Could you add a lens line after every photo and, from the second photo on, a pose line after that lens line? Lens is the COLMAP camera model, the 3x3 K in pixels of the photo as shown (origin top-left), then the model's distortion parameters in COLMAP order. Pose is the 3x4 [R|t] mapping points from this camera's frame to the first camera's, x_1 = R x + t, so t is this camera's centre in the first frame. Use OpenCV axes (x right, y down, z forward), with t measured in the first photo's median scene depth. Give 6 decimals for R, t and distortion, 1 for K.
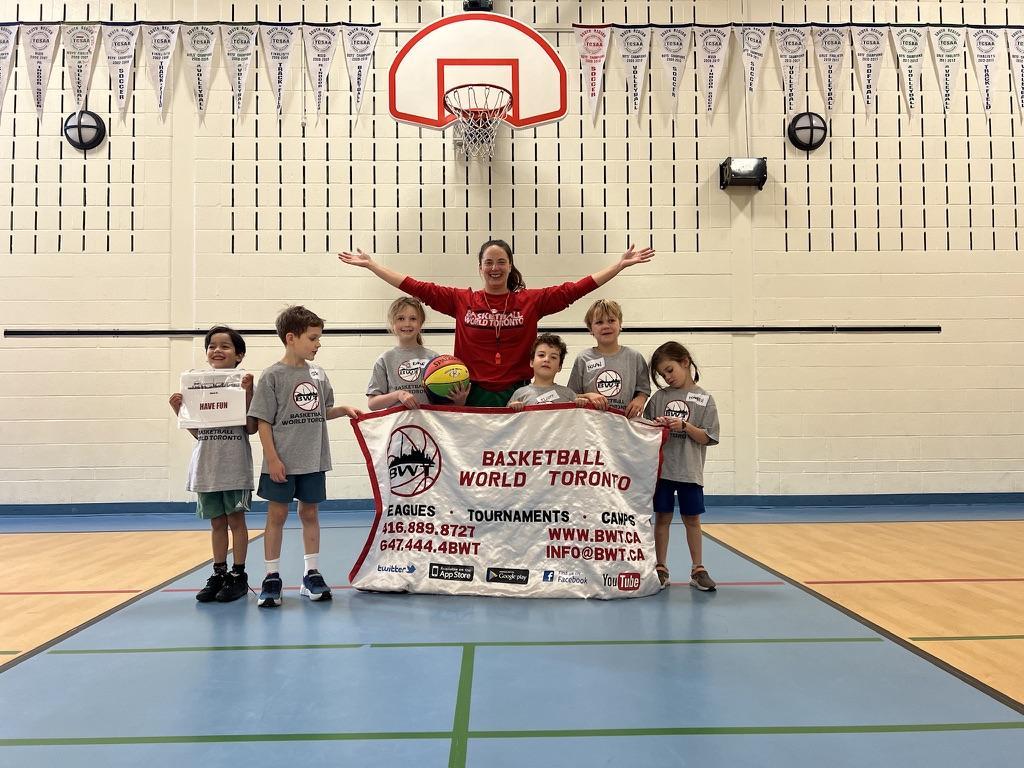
lens RADIAL K [[794.3, 0, 510.2], [0, 794.3, 383.8], [0, 0, 1]] dist [0.053748, -0.058691]
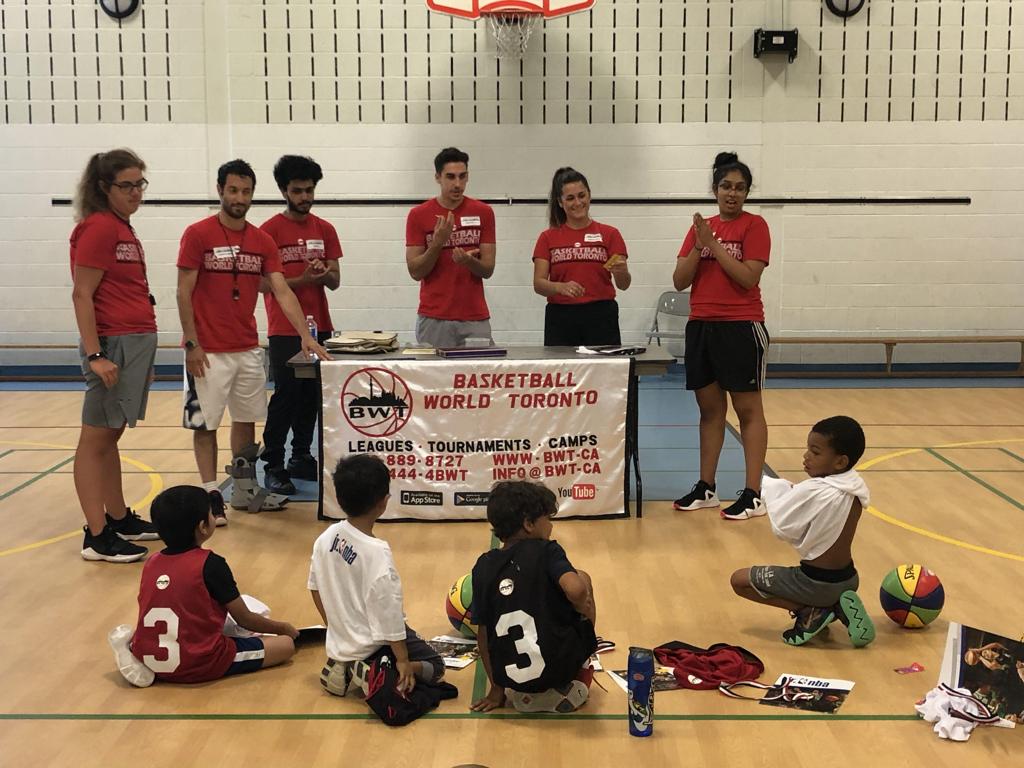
lens RADIAL K [[1447.9, 0, 519.6], [0, 1447.9, 374.5], [0, 0, 1]] dist [0.046045, 0.000000]
pose [[0.999558, 0.008598, -0.028455, 0.027268], [-0.004050, 0.987720, 0.156179, -0.136152], [0.029449, -0.155995, 0.987319, -0.850288]]
